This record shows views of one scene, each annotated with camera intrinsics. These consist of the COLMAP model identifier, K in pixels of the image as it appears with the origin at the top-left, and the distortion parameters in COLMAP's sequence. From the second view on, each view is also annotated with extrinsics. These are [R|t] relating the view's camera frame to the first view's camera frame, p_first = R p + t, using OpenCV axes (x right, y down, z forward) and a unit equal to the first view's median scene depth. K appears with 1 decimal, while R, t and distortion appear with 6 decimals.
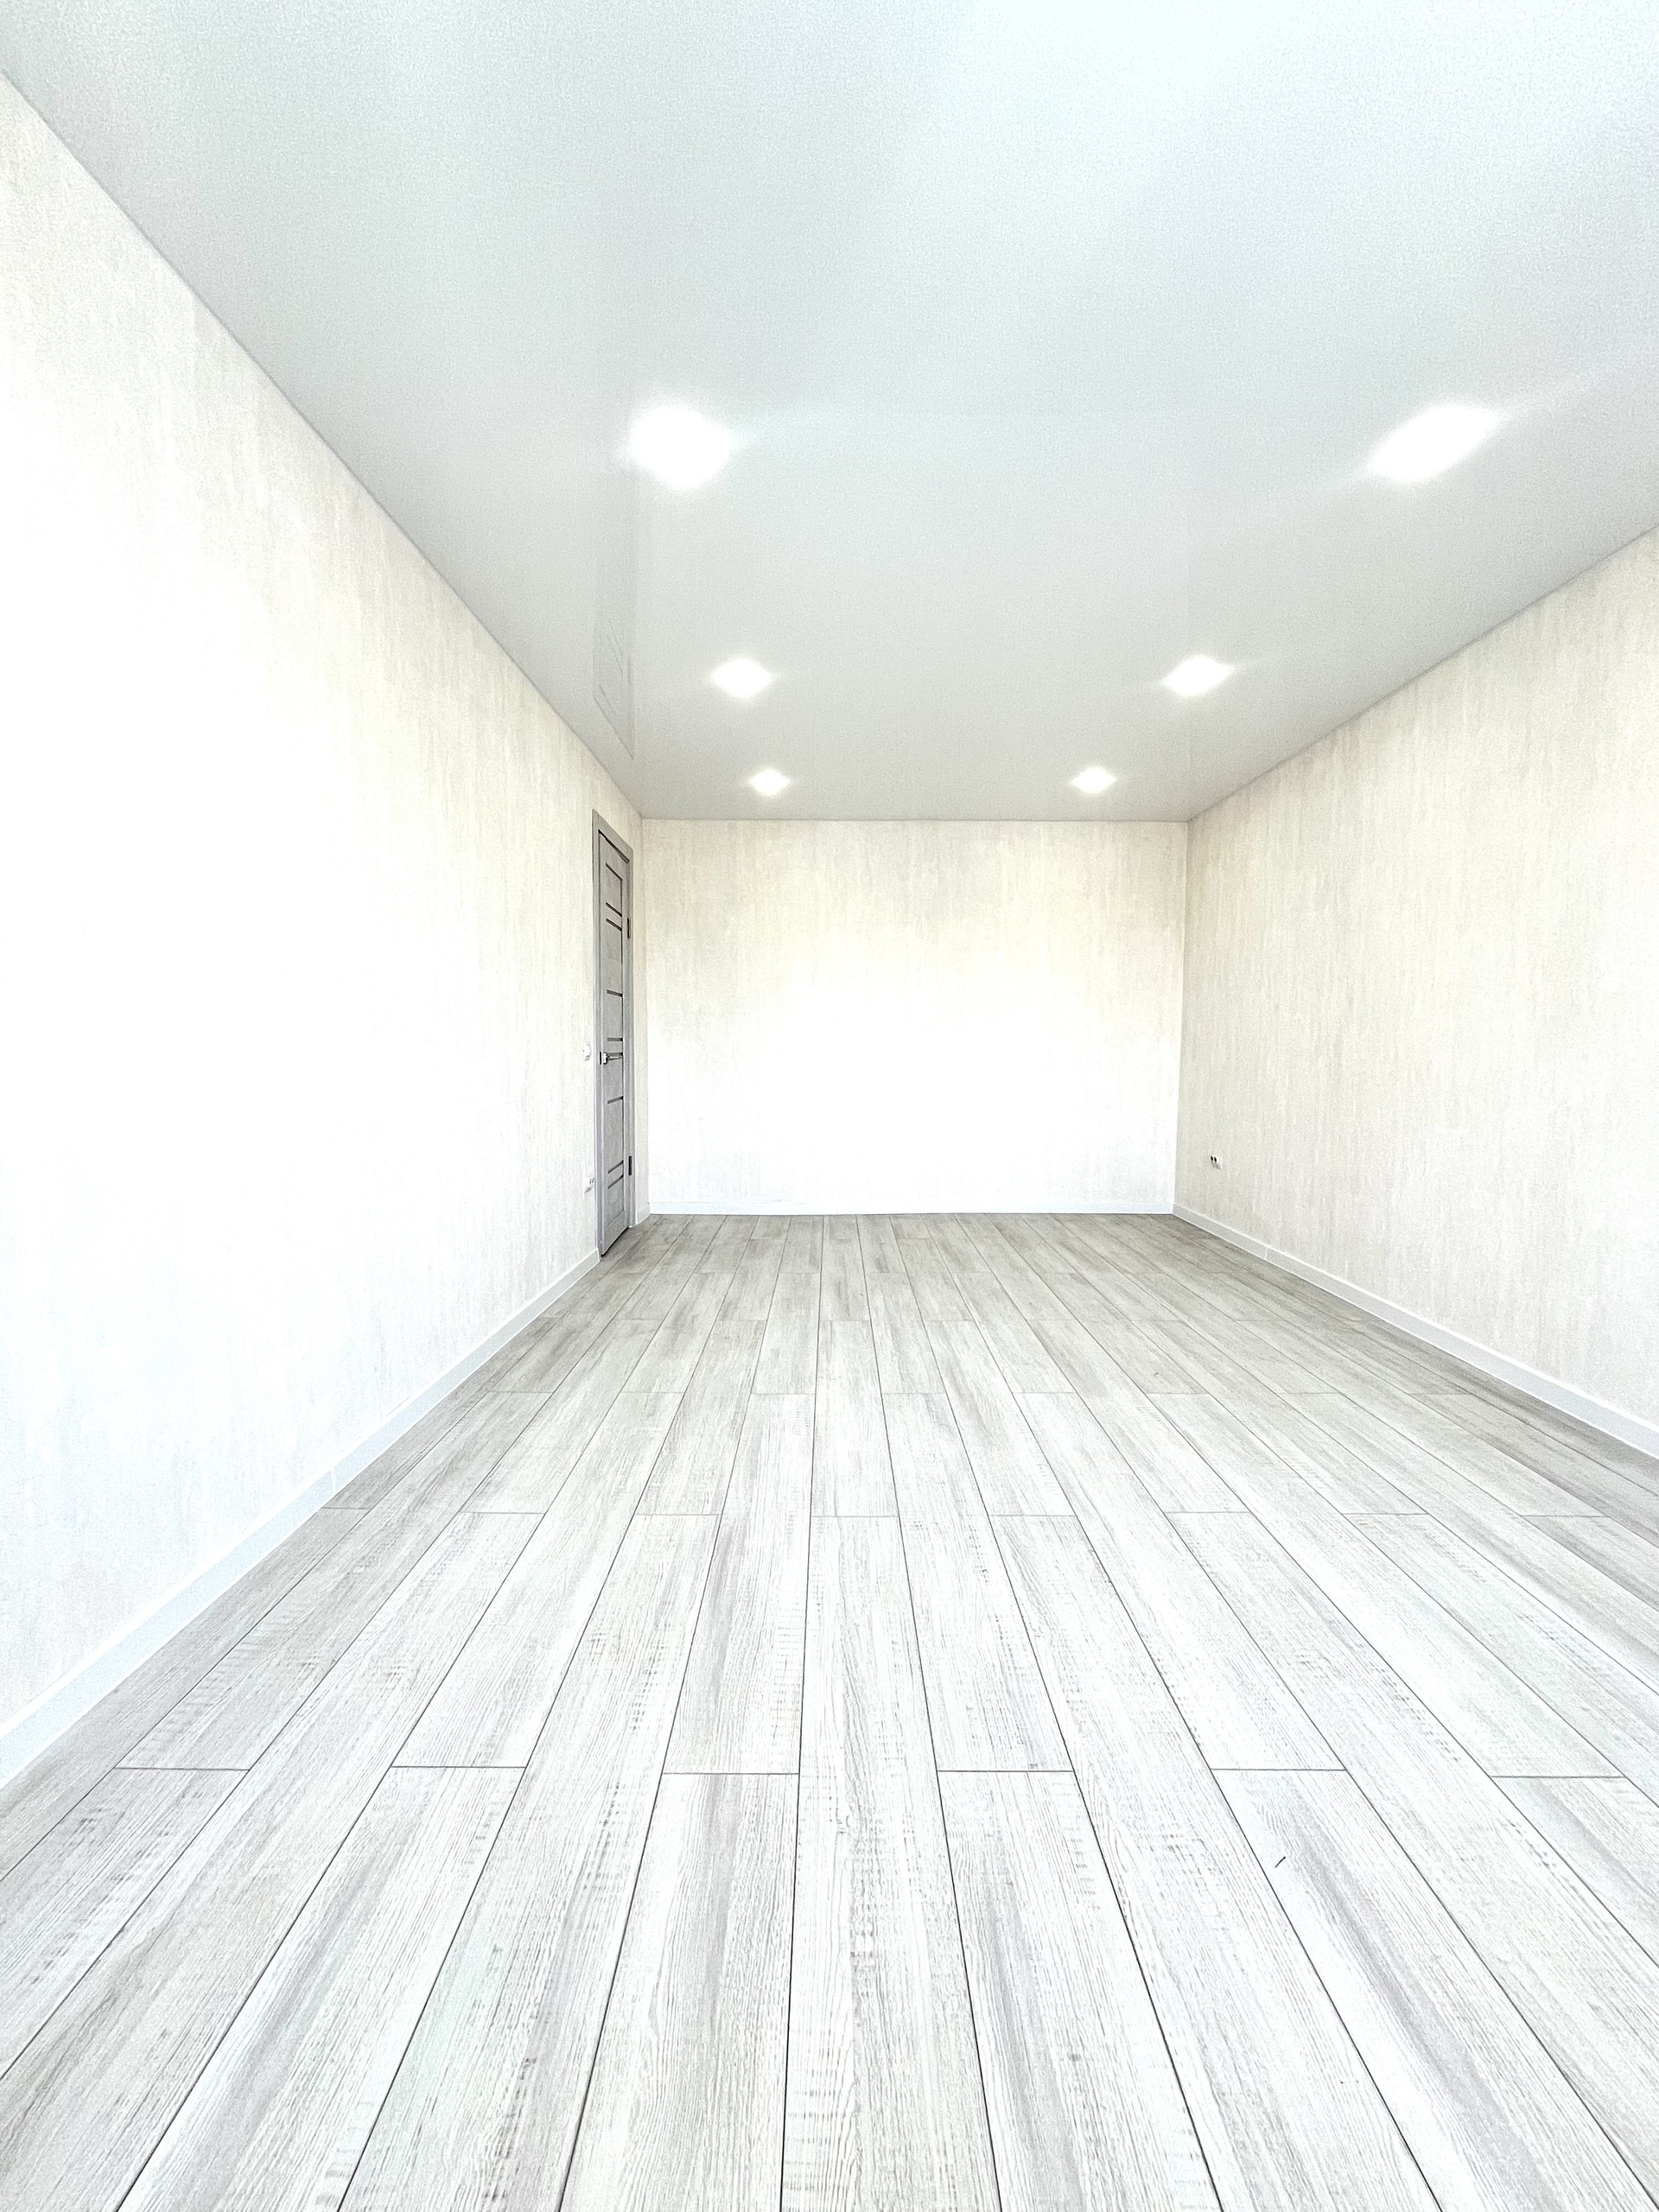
lens RADIAL K [[891.0, 0, 825.3], [0, 891.0, 1101.1], [0, 0, 1]] dist [-0.002715, 0.000232]
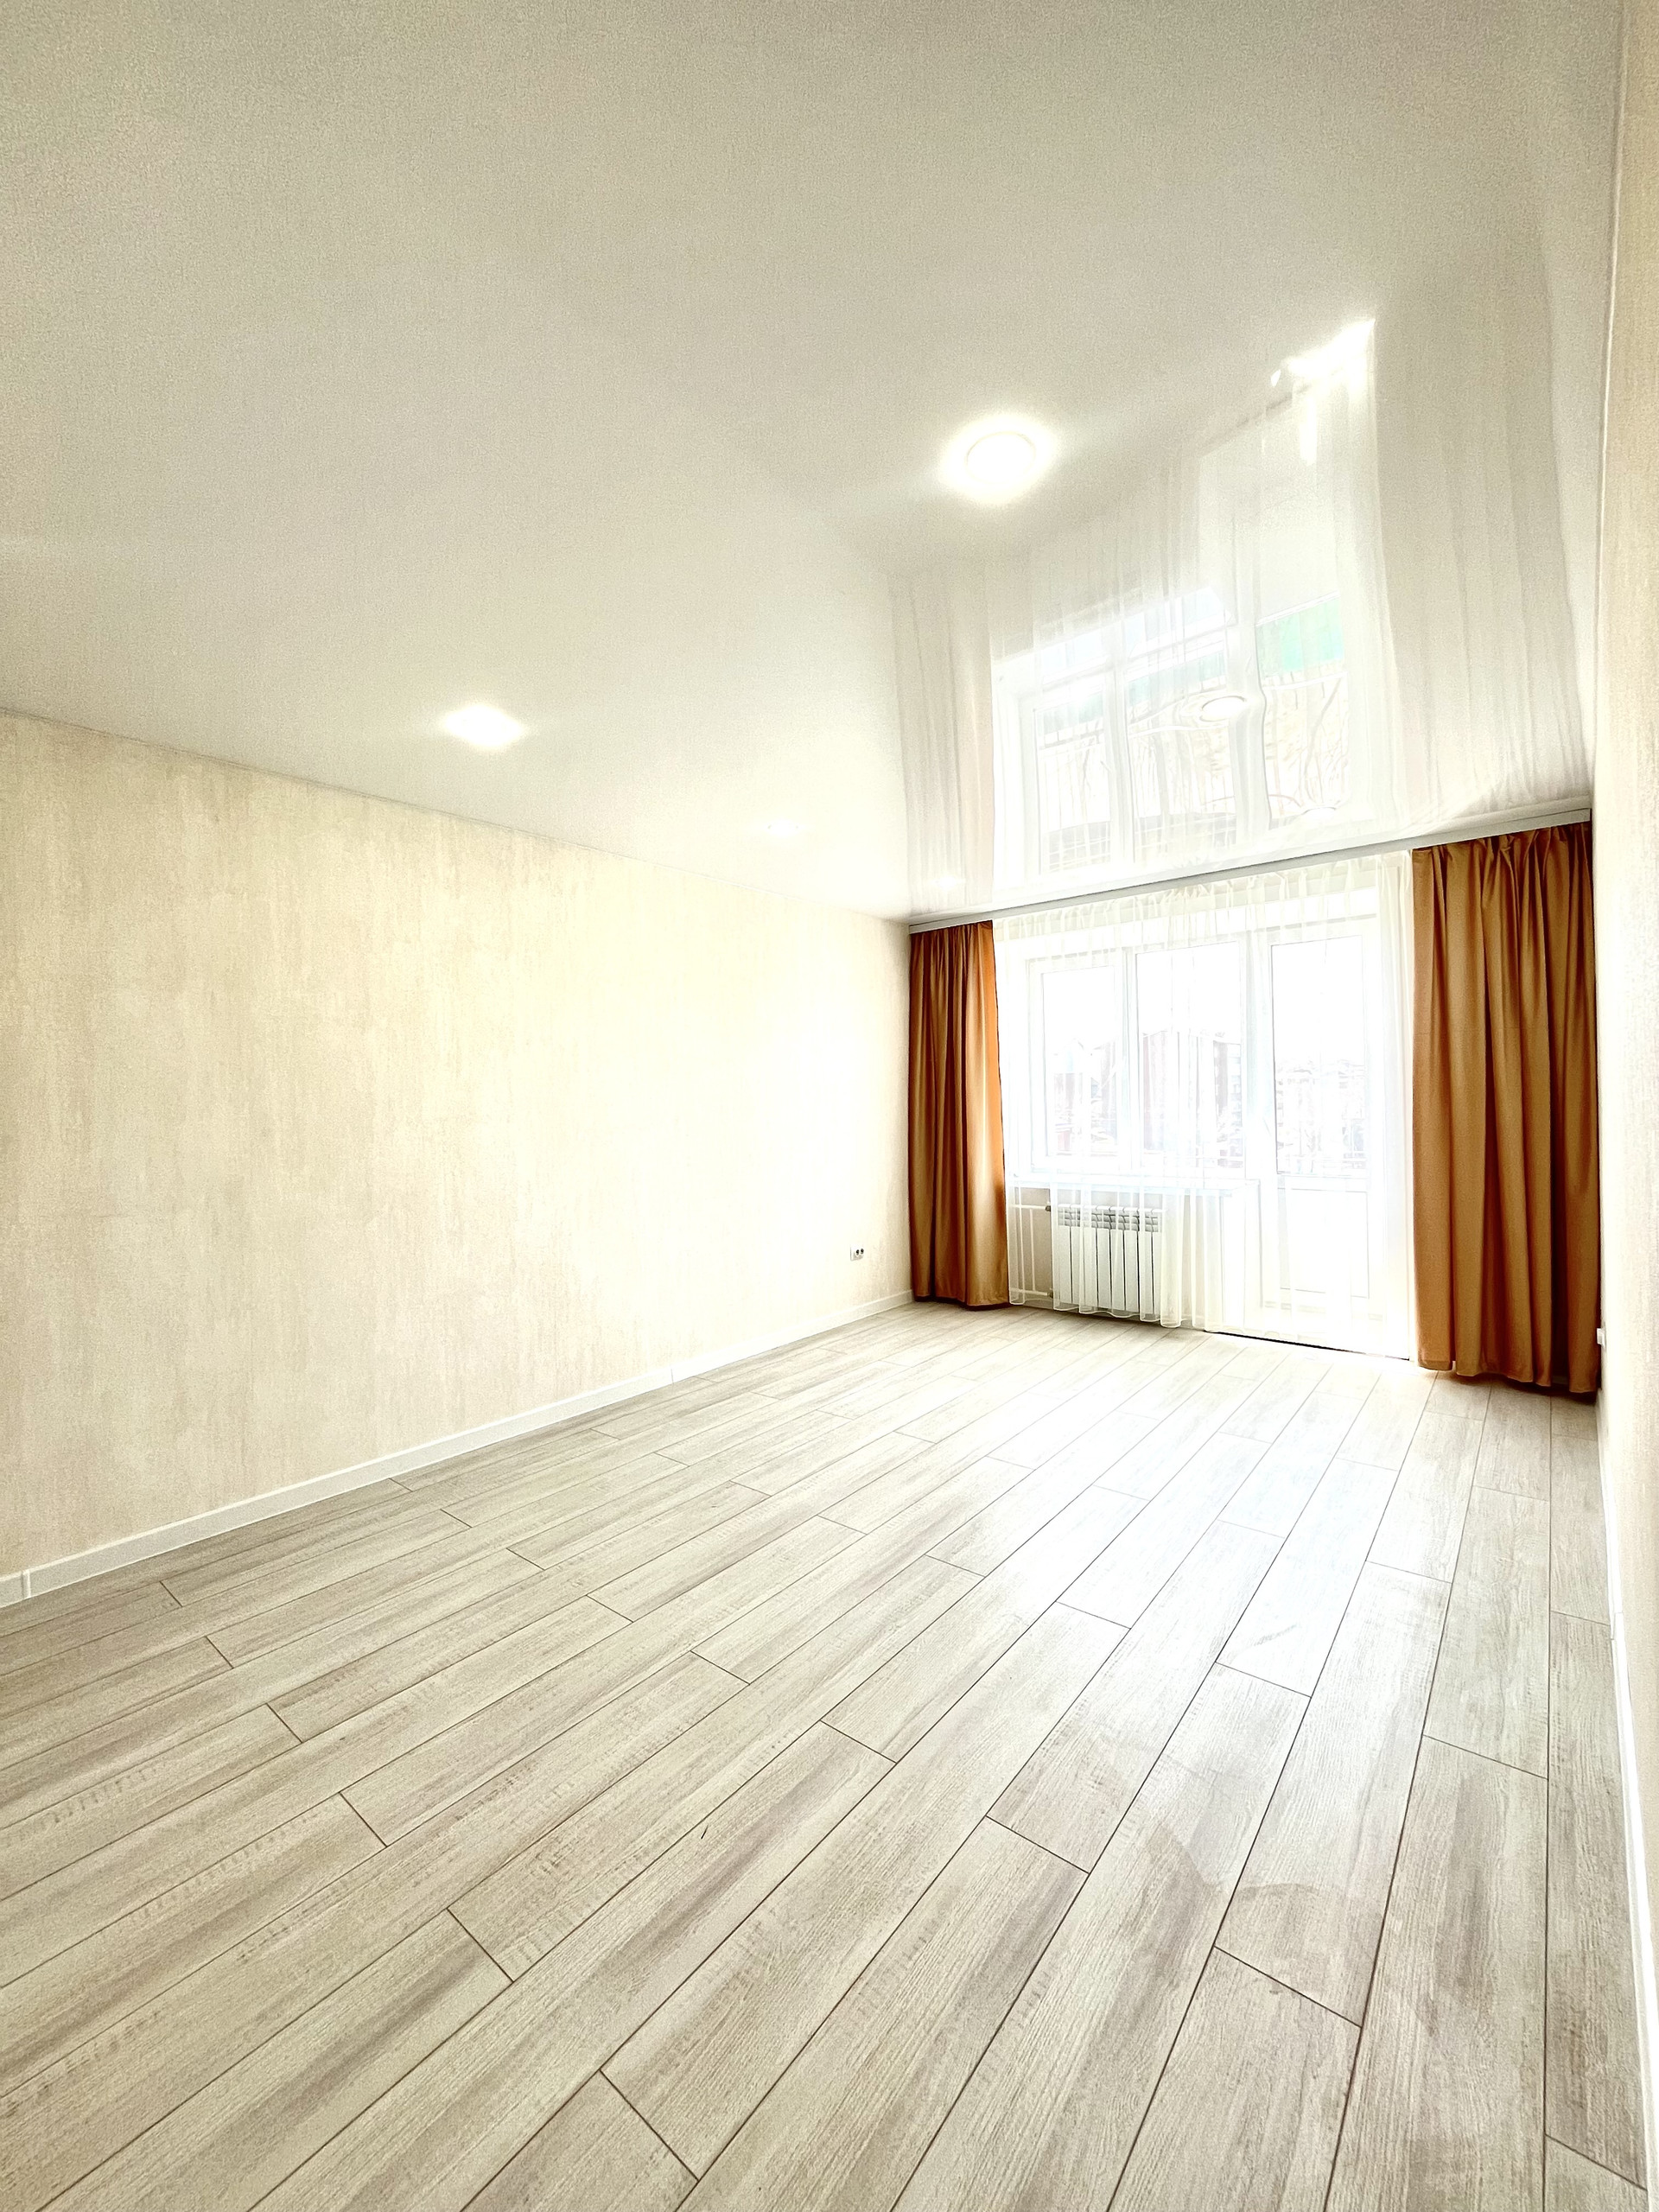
lens RADIAL K [[891.0, 0, 825.3], [0, 891.0, 1101.1], [0, 0, 1]] dist [-0.002715, 0.000232]
pose [[-0.776946, 0.009355, 0.629497, -0.380025], [0.058277, 0.996665, 0.057115, -0.209609], [-0.626864, 0.081060, -0.774901, 1.752437]]
